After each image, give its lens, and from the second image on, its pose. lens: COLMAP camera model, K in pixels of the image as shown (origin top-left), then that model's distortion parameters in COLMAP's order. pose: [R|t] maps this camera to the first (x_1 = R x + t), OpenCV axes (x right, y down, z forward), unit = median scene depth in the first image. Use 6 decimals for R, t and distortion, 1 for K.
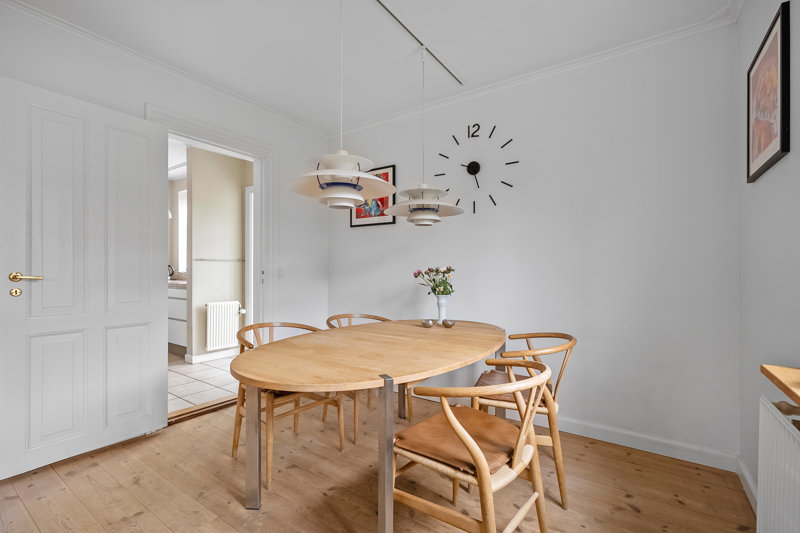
lens RADIAL K [[363.2, 0, 400.0], [0, 363.2, 266.5], [0, 0, 1]] dist [-0.000011, 0.000298]
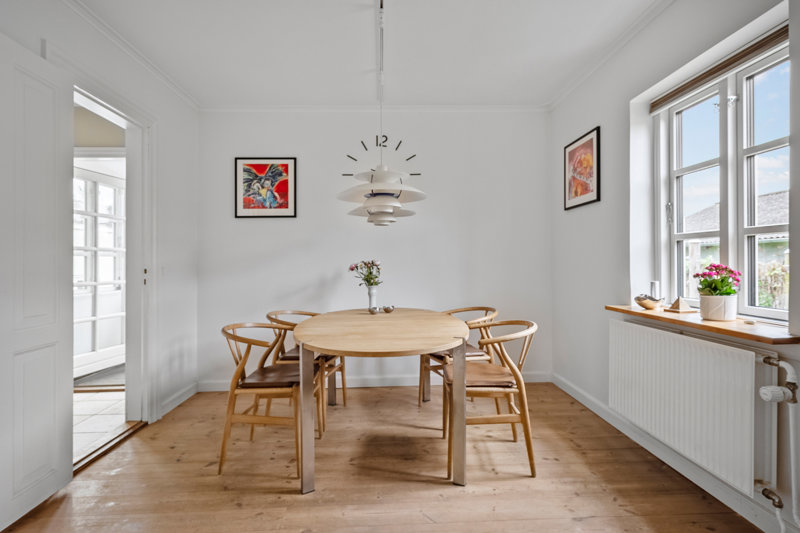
lens RADIAL K [[421.1, 0, 400.1], [0, 421.1, 259.4], [0, 0, 1]] dist [-0.001342, -0.000162]
pose [[0.795687, -0.011877, 0.605592, -0.591939], [0.012069, 0.999920, 0.003752, -0.006927], [-0.605588, 0.004324, 0.795767, -0.088820]]
